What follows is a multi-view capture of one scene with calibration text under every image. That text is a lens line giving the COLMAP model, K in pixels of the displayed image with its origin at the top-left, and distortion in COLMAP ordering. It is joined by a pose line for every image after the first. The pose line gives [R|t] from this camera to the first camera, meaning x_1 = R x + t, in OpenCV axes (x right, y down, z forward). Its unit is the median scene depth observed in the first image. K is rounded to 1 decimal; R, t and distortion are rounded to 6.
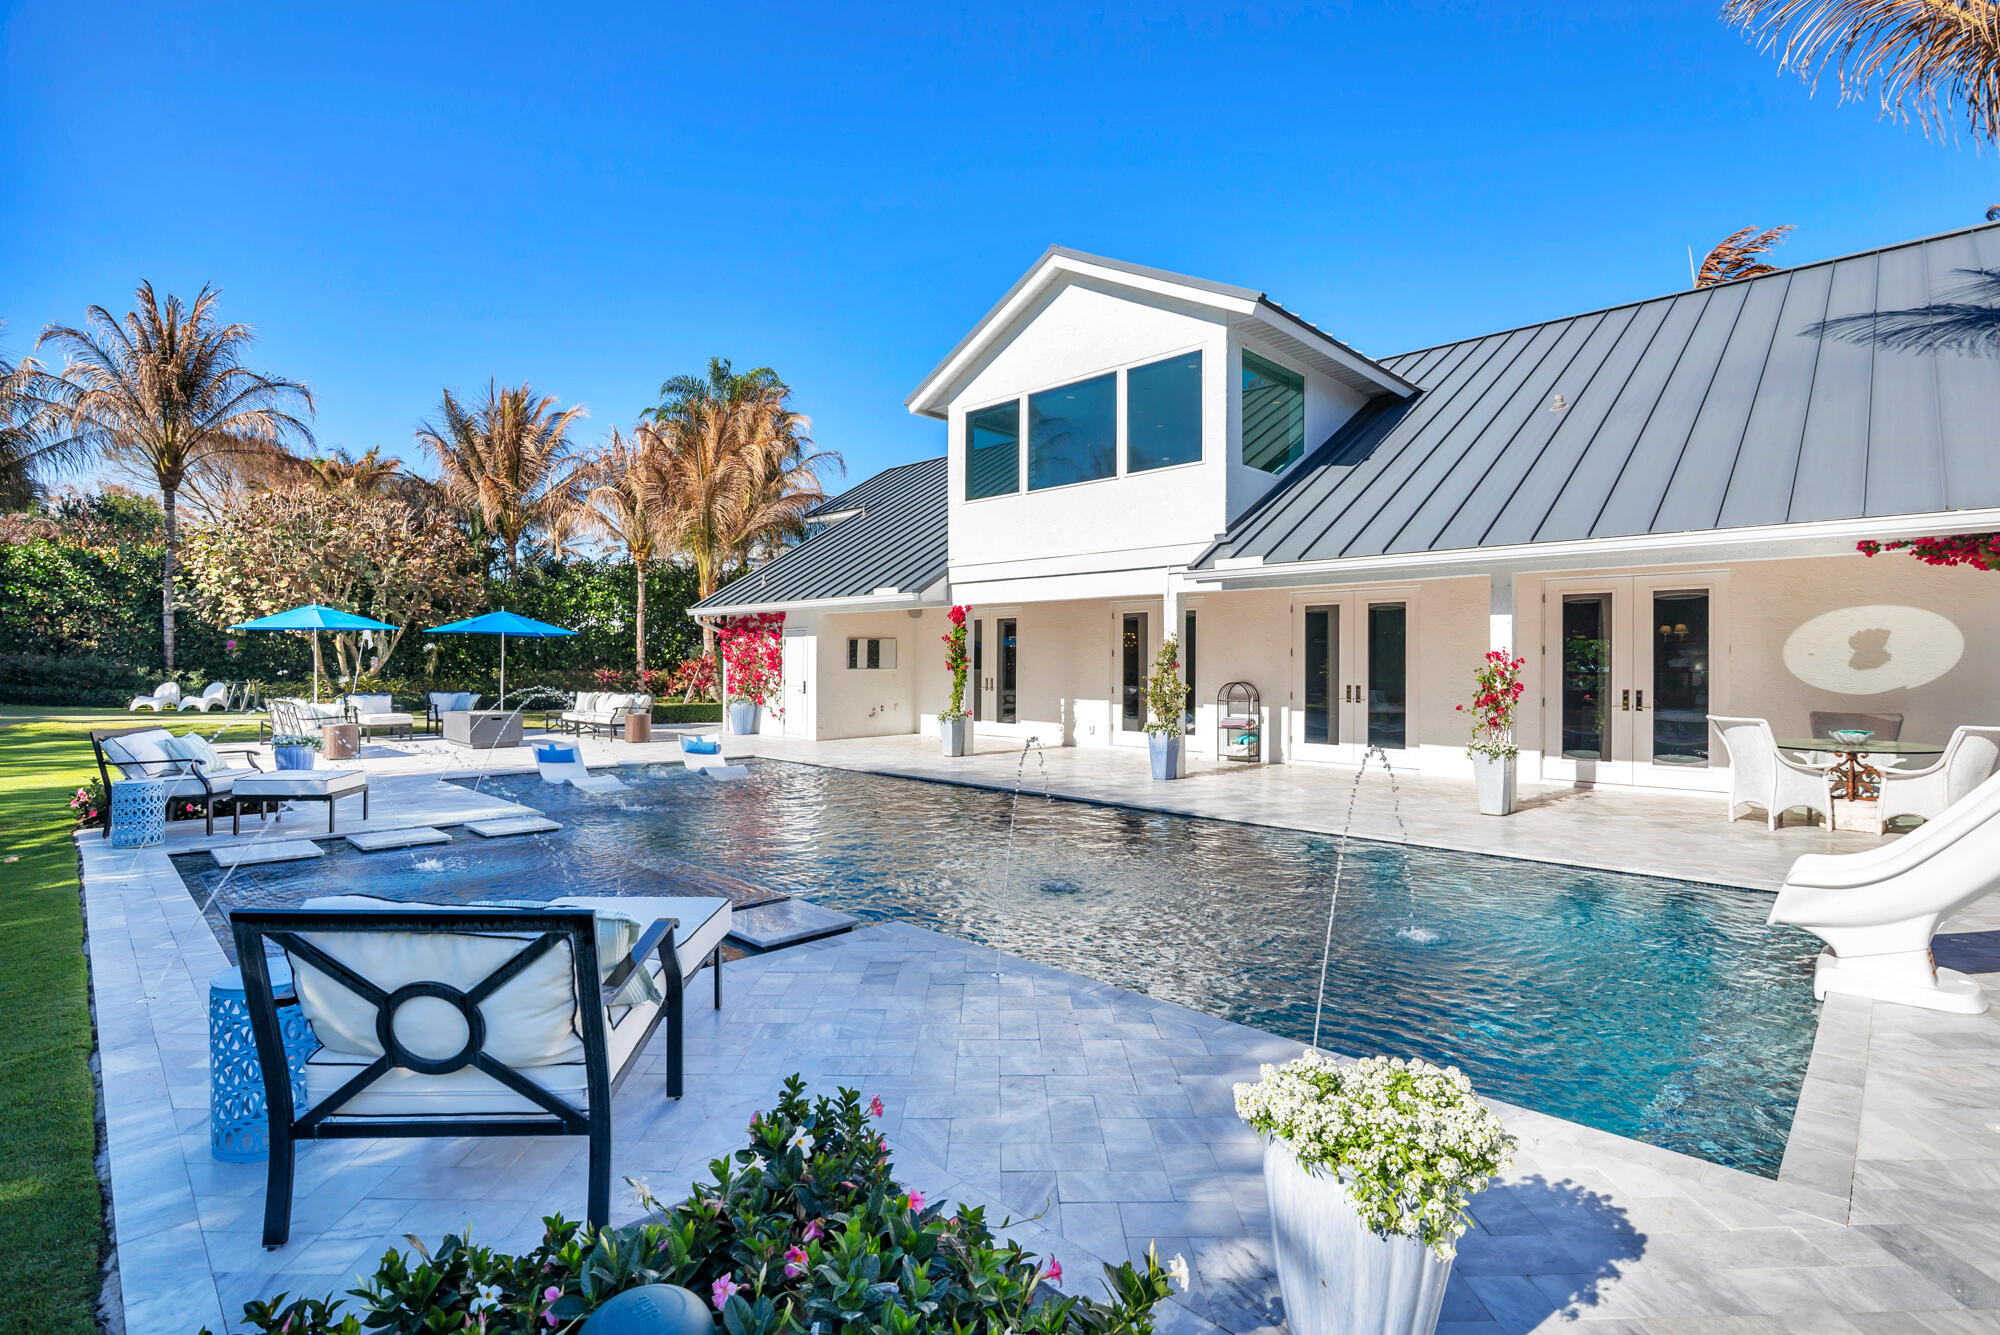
lens RADIAL K [[935.5, 0, 1000.0], [0, 935.5, 667.5], [0, 0, 1]] dist [-0.020360, -0.000139]
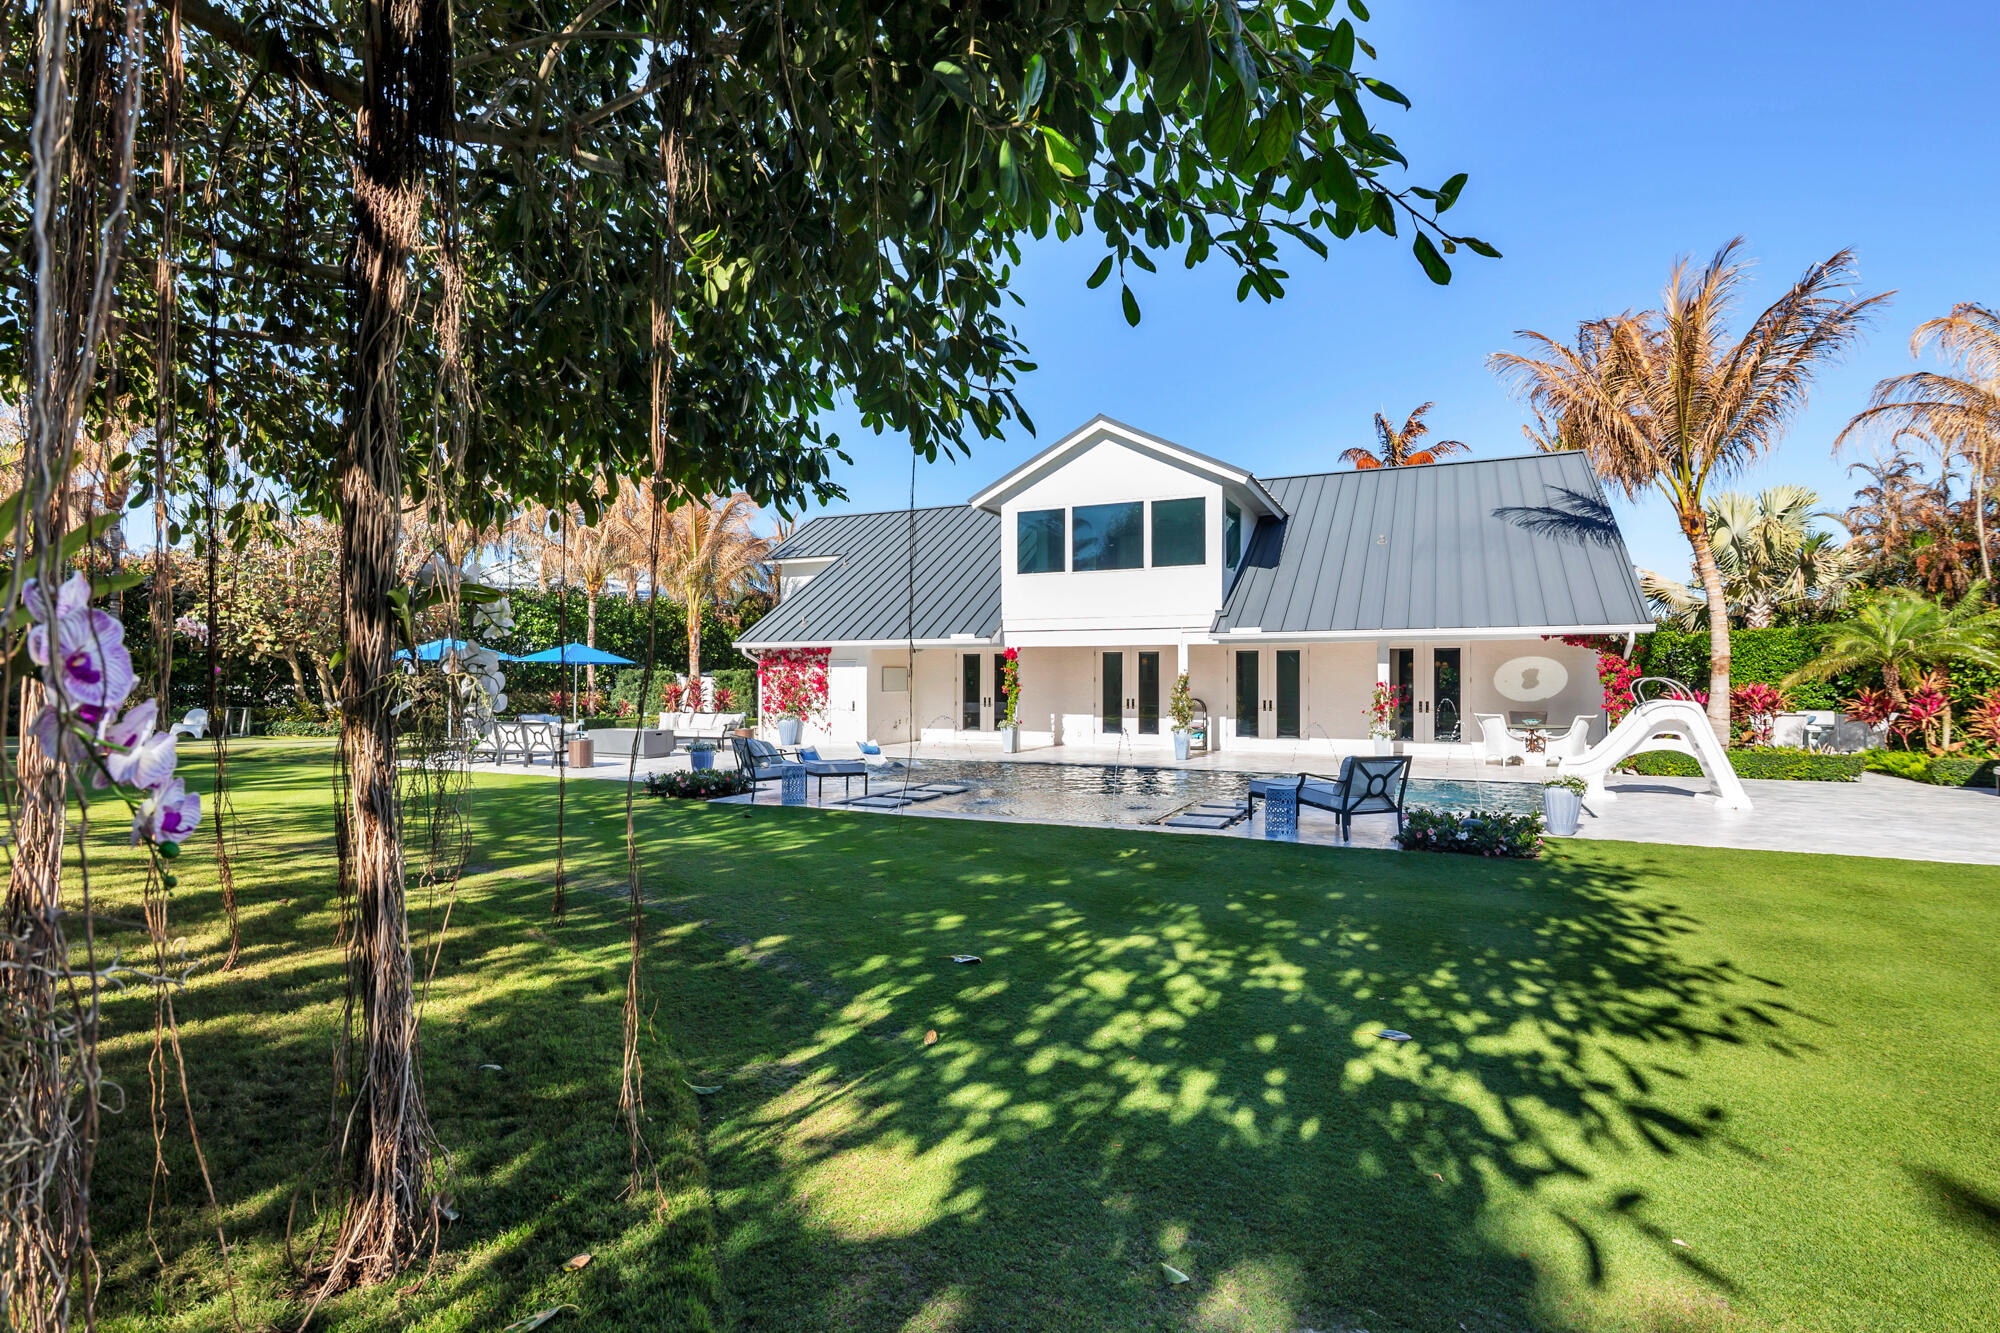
lens RADIAL K [[989.7, 0, 1000.0], [0, 989.7, 666.5], [0, 0, 1]] dist [-0.052549, -0.000074]
pose [[0.951685, -0.000675, 0.307075, -0.461657], [0.005560, 0.999872, -0.015034, -0.012425], [-0.307026, 0.016015, 0.951567, -0.375642]]
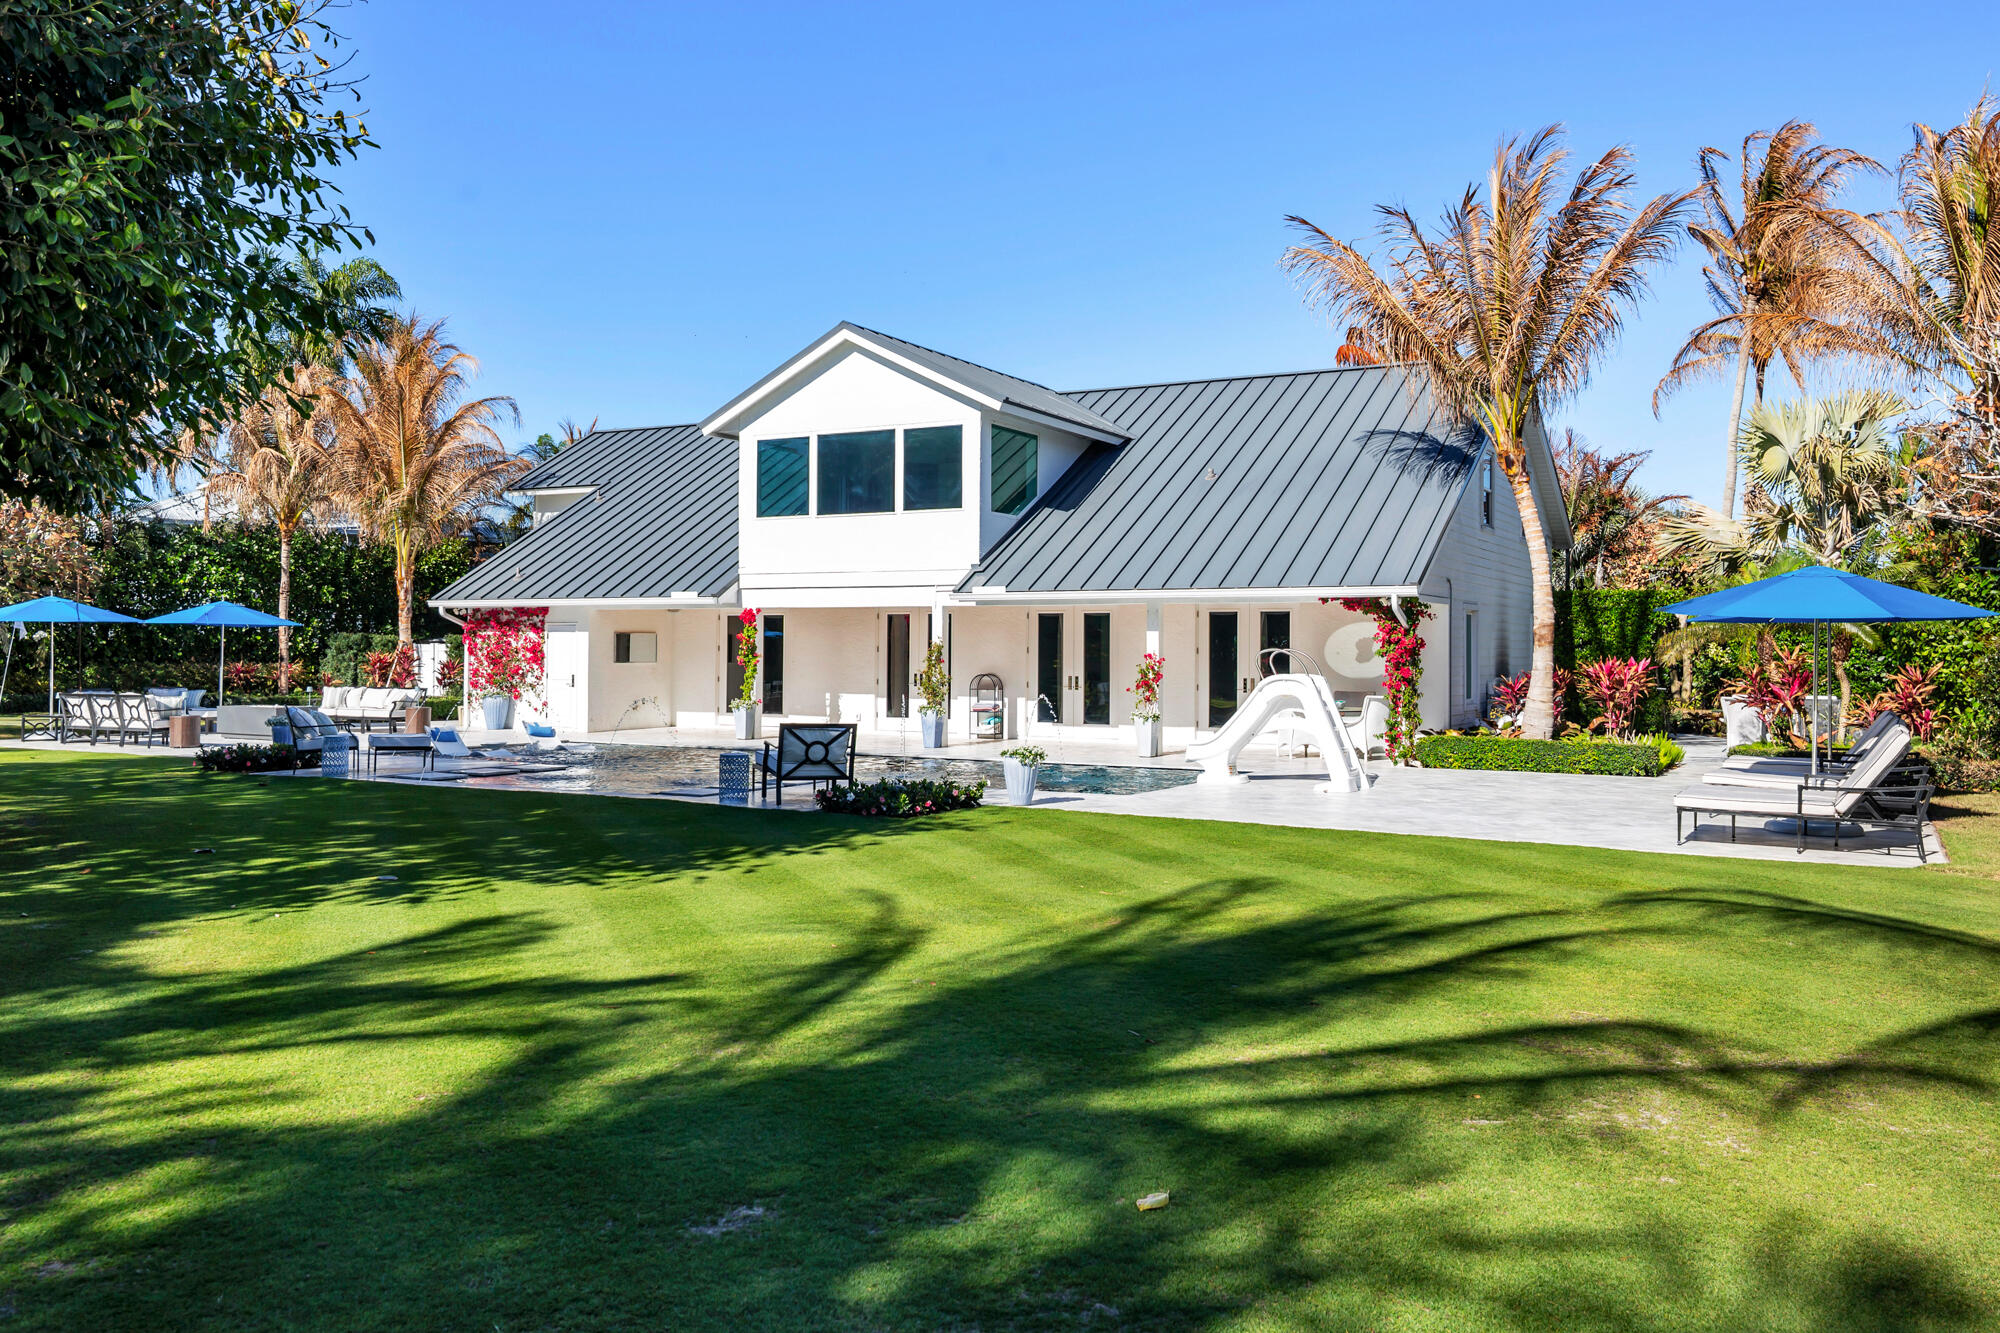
lens RADIAL K [[1539.8, 0, 998.9], [0, 1539.8, 633.6], [0, 0, 1]] dist [-0.008113, -0.007069]
pose [[0.964255, 0.004515, 0.264939, -0.219148], [-0.000815, 0.999901, -0.014076, -0.007751], [-0.264976, 0.013357, 0.964162, -0.789943]]
